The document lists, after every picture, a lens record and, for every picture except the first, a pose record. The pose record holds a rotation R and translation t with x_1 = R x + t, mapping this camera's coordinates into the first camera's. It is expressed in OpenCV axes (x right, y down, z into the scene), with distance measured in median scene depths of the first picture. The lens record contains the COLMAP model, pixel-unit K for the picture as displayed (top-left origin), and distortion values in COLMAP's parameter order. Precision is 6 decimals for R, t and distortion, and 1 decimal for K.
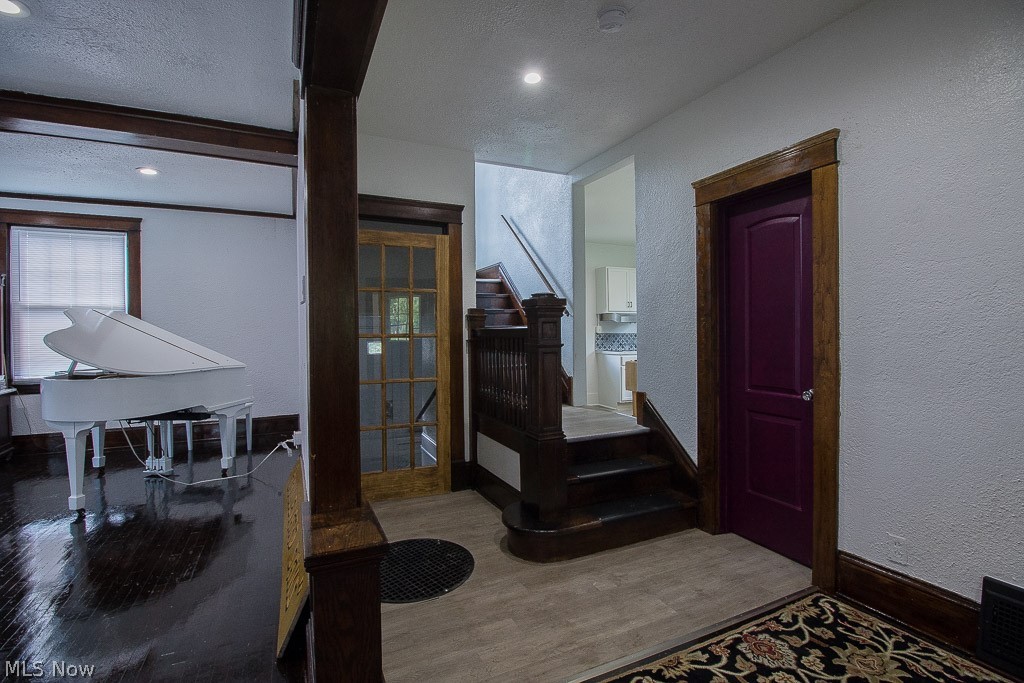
lens RADIAL K [[478.4, 0, 514.5], [0, 478.4, 335.9], [0, 0, 1]] dist [-0.009603, -0.006357]
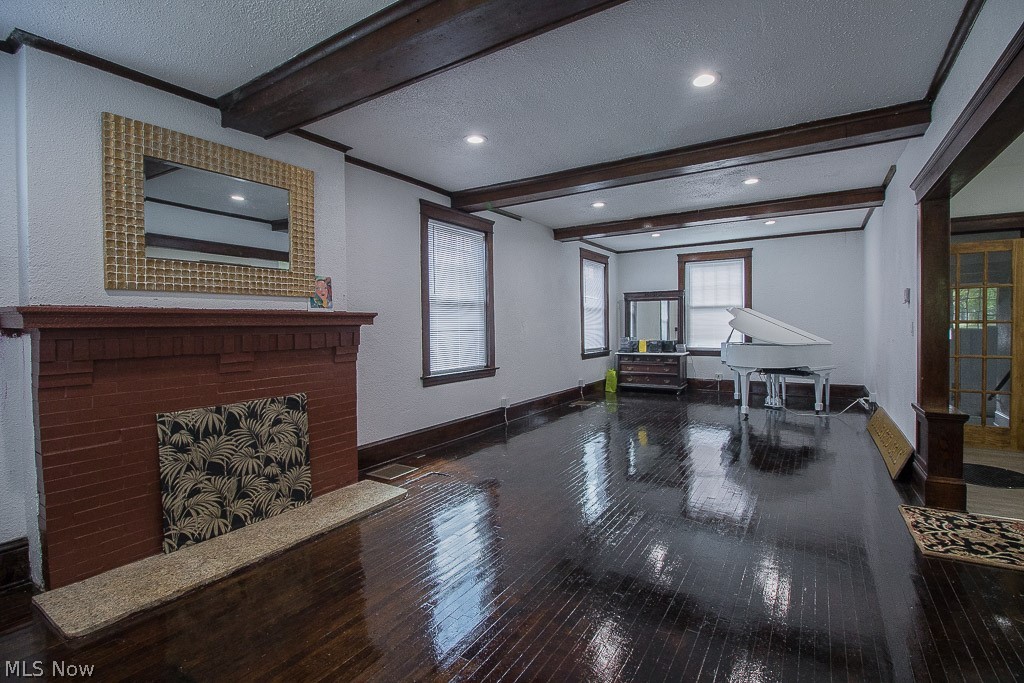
lens RADIAL K [[478.4, 0, 514.5], [0, 478.4, 335.9], [0, 0, 1]] dist [-0.009603, -0.006357]
pose [[0.542231, 0.019335, -0.840007, 0.126751], [-0.002446, 0.999767, 0.021434, 0.010744], [0.840226, -0.009567, 0.542153, -0.586116]]
